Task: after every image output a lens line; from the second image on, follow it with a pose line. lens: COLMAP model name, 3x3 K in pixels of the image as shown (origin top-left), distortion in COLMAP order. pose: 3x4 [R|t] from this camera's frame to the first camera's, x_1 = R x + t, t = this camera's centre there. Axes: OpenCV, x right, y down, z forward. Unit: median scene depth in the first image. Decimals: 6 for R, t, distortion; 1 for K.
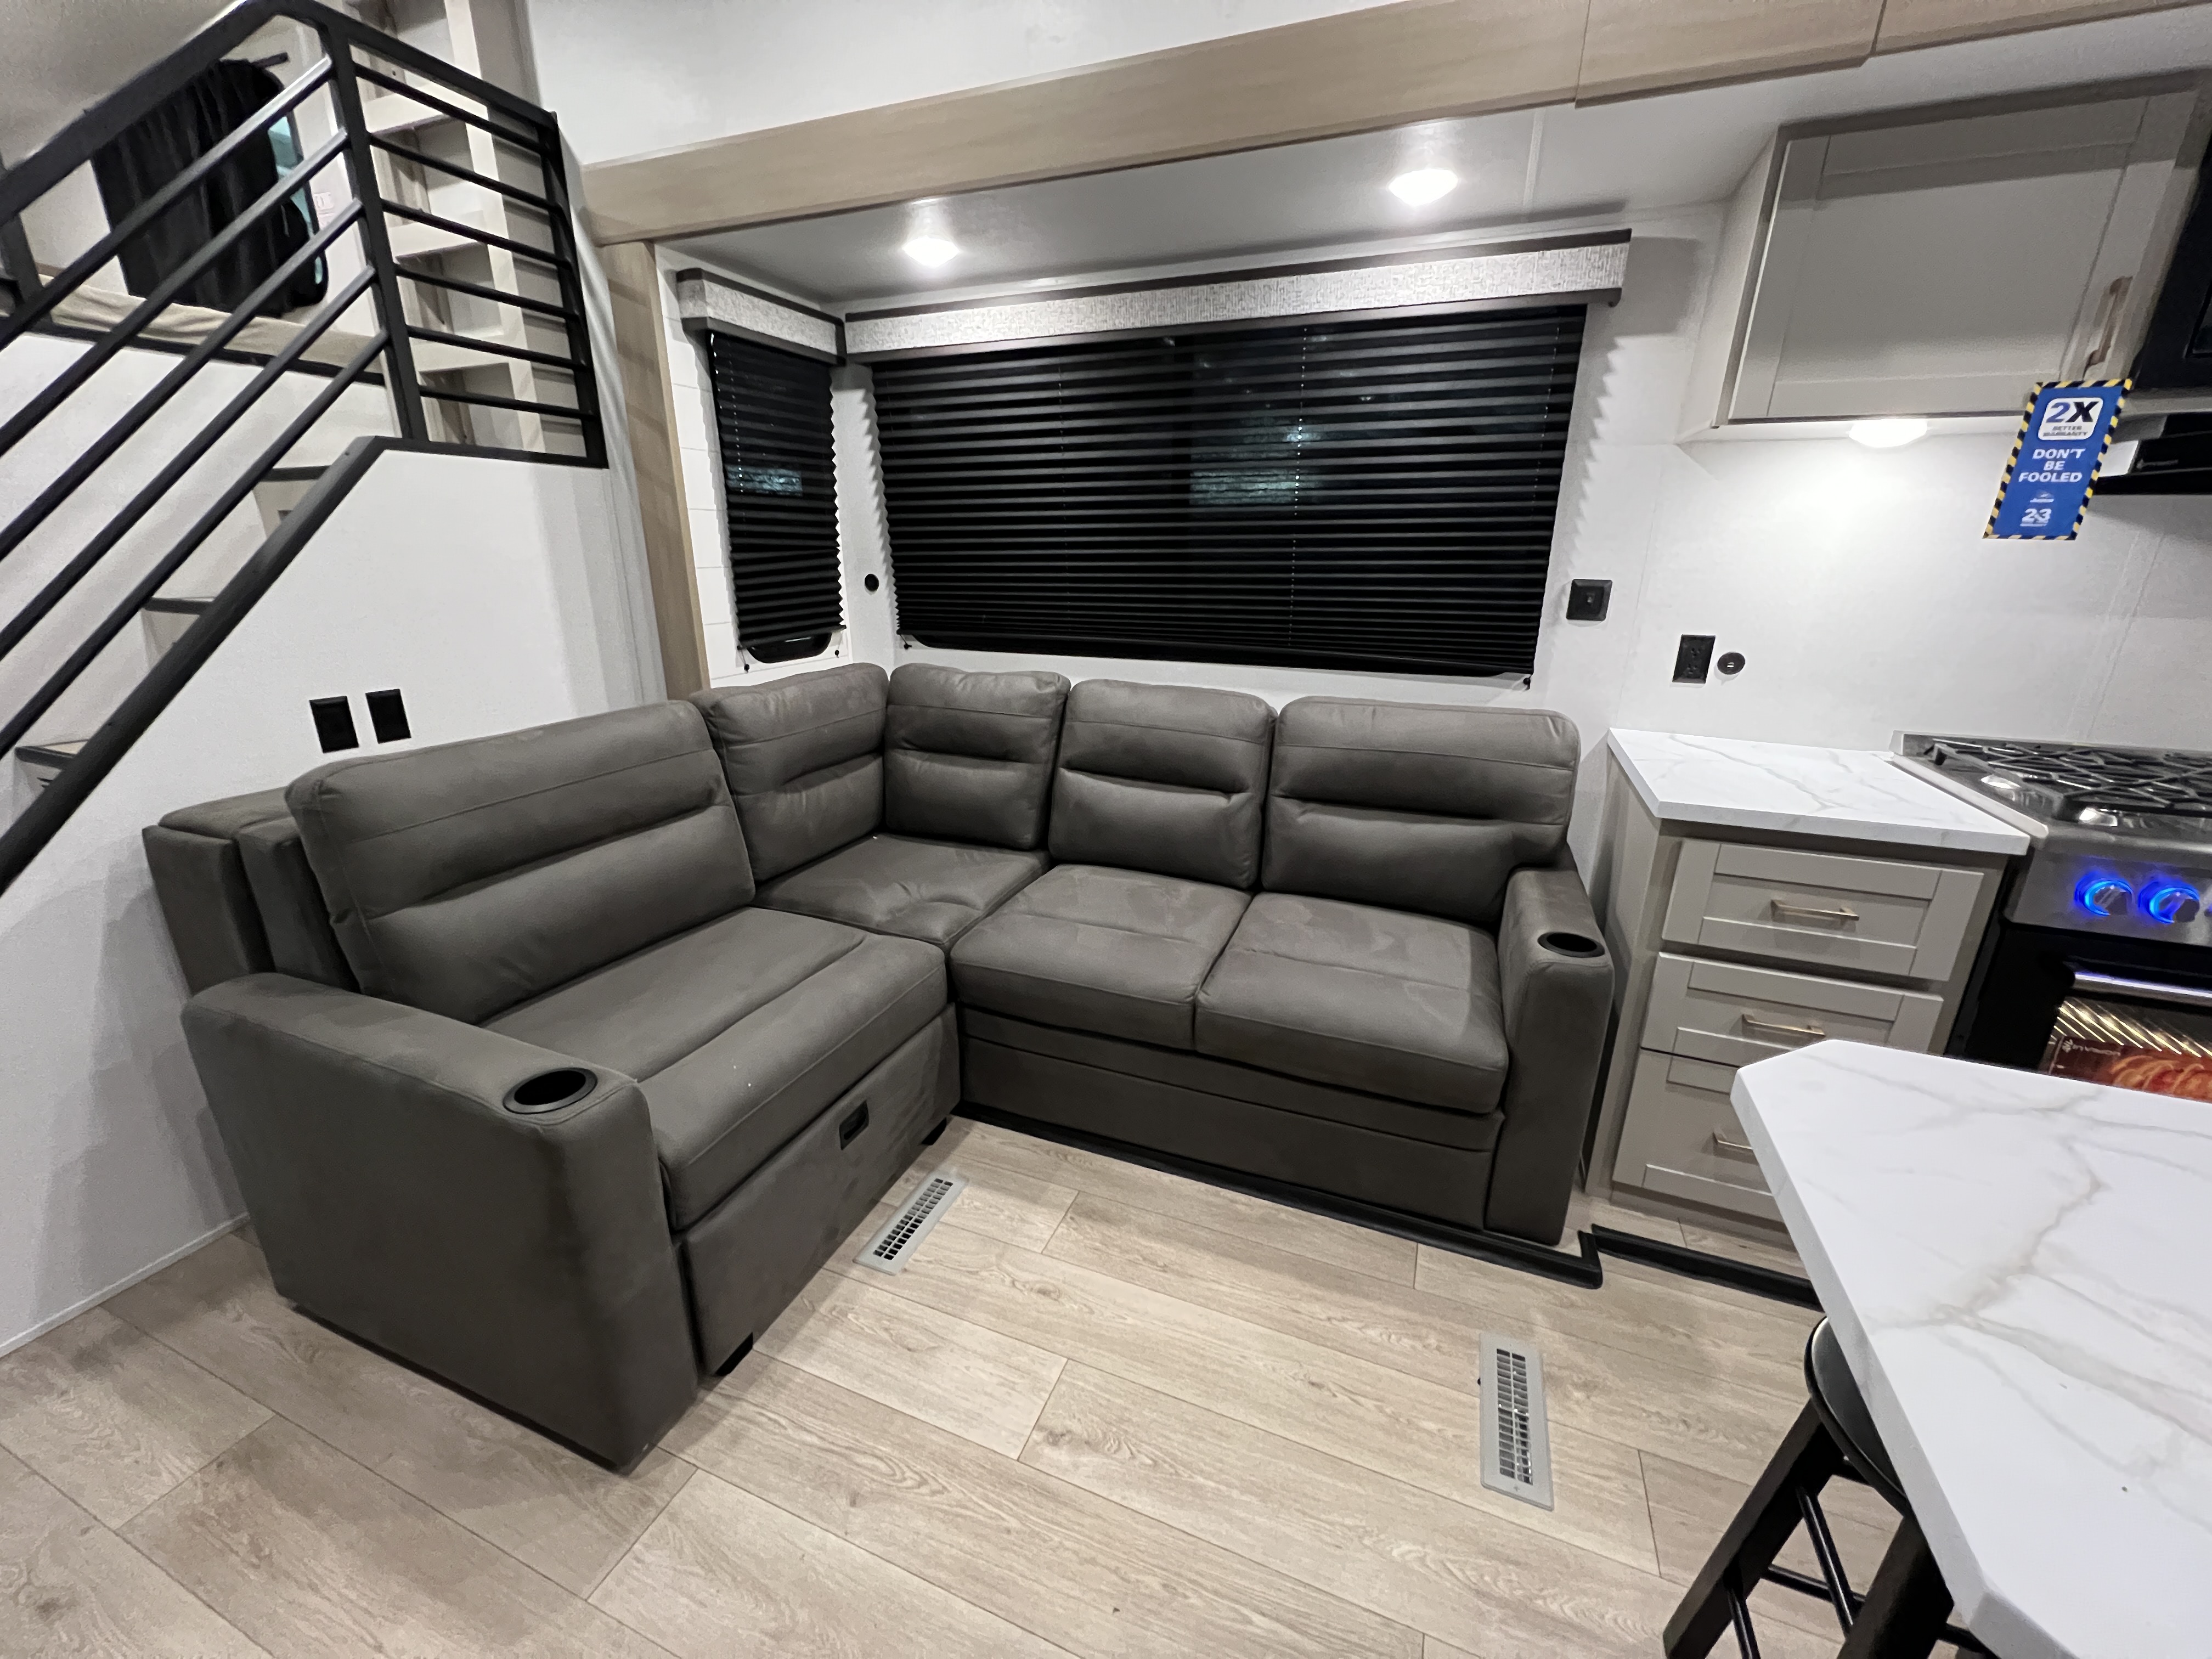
lens RADIAL K [[879.4, 0, 1099.3], [0, 879.4, 831.1], [0, 0, 1]] dist [-0.002825, 0.000114]
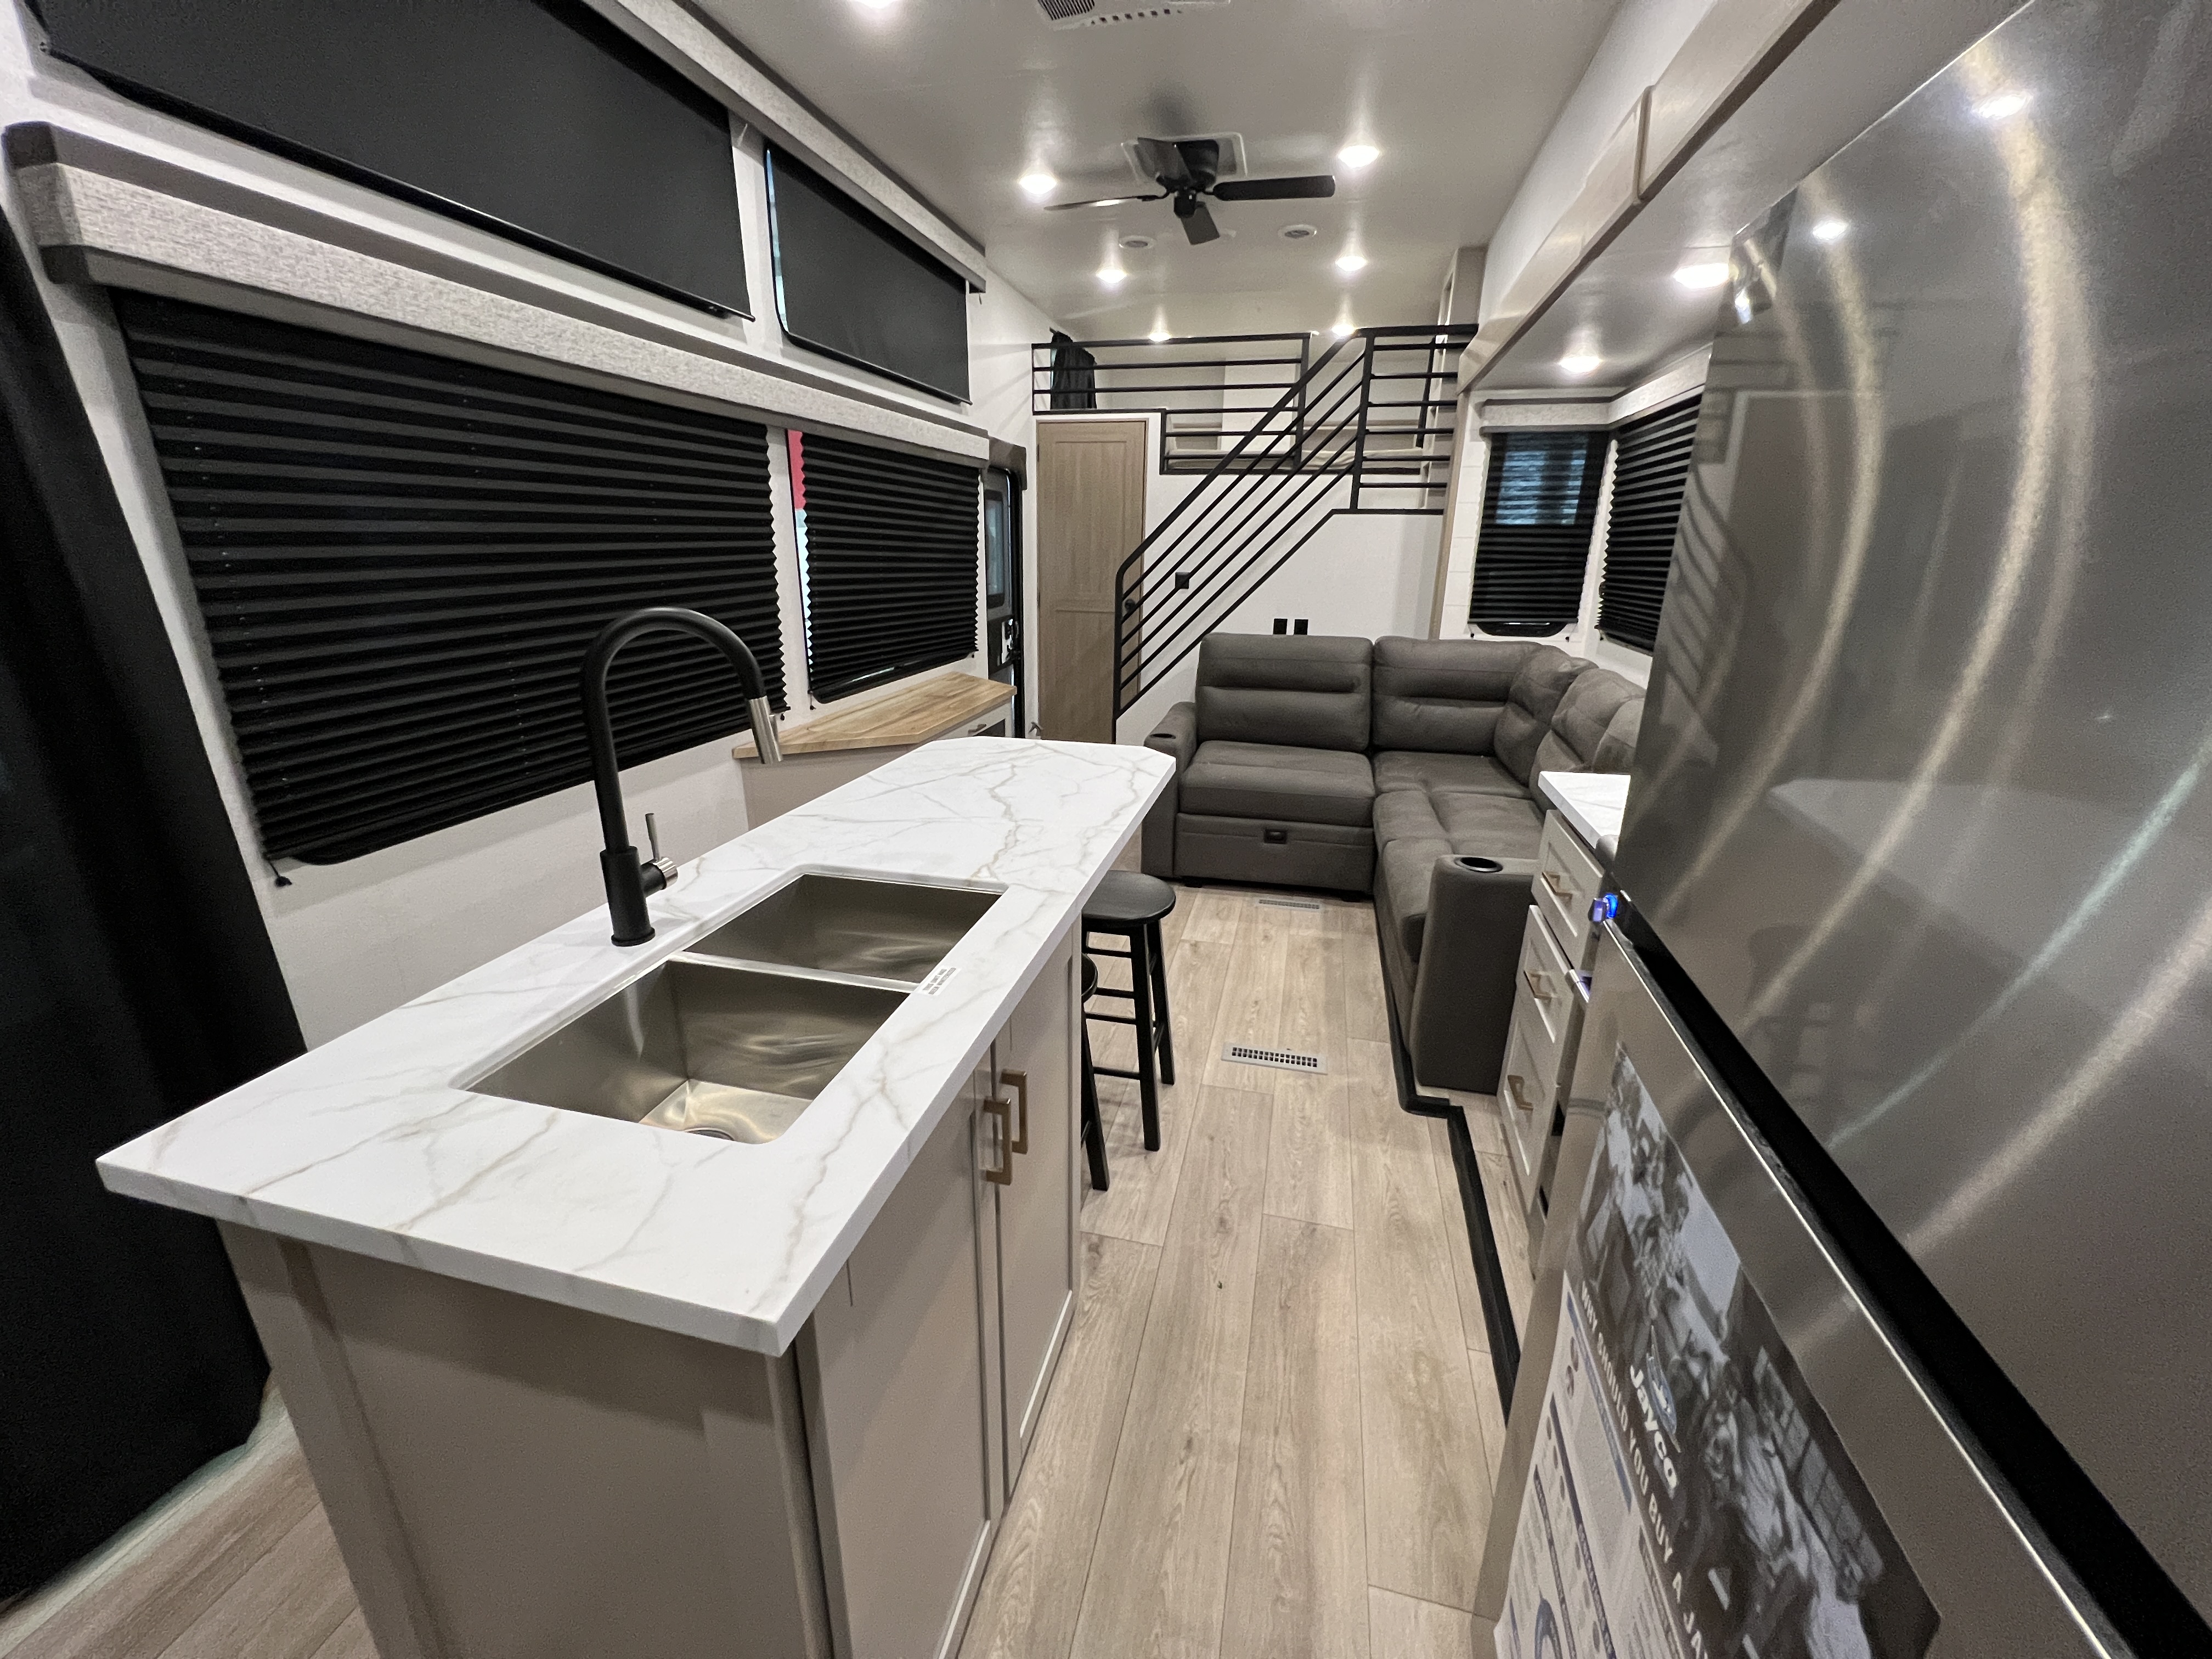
lens RADIAL K [[879.4, 0, 1111.9], [0, 879.4, 838.4], [0, 0, 1]] dist [-0.002825, 0.000114]
pose [[0.157077, 0.313050, -0.936657, 1.628369], [-0.315307, 0.914690, 0.252831, -0.067299], [0.935900, 0.255621, 0.242383, 0.135778]]
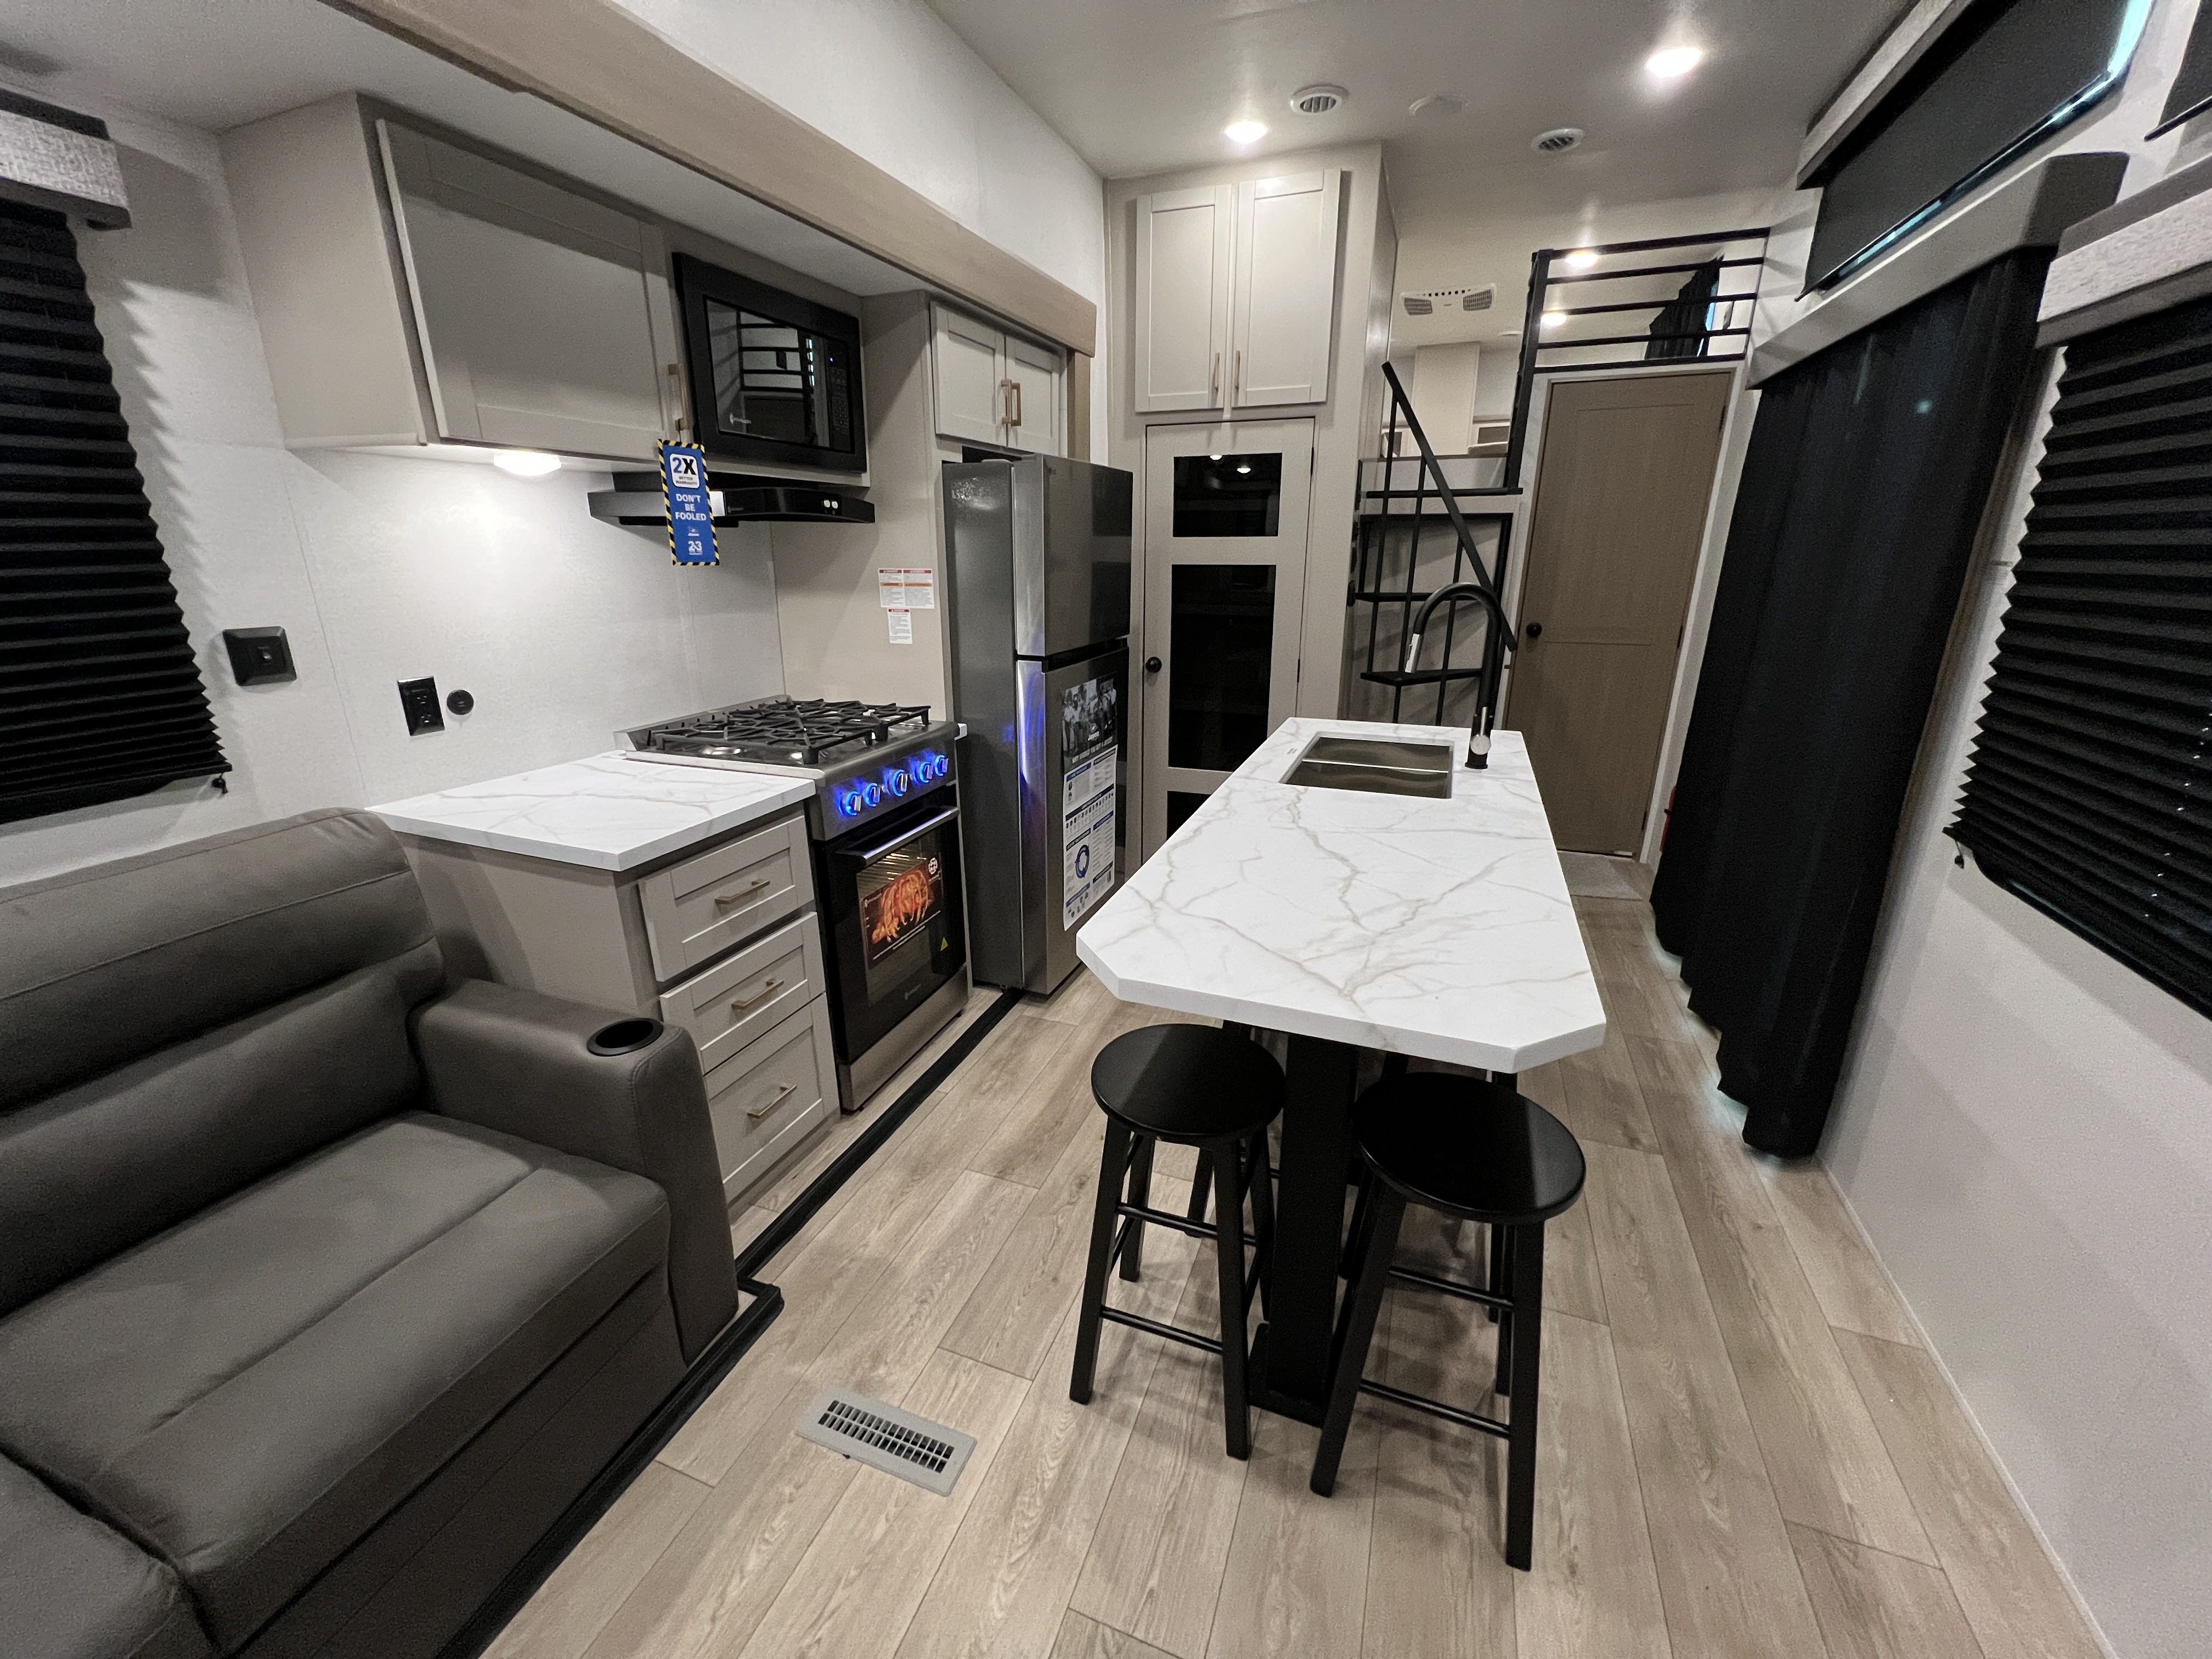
lens RADIAL K [[879.4, 0, 1103.6], [0, 879.4, 829.5], [0, 0, 1]] dist [-0.002825, 0.000114]
pose [[-0.023588, -0.317979, 0.947804, -0.231833], [0.313108, 0.898020, 0.309069, -0.171164], [-0.949425, 0.304056, 0.078379, 0.398047]]
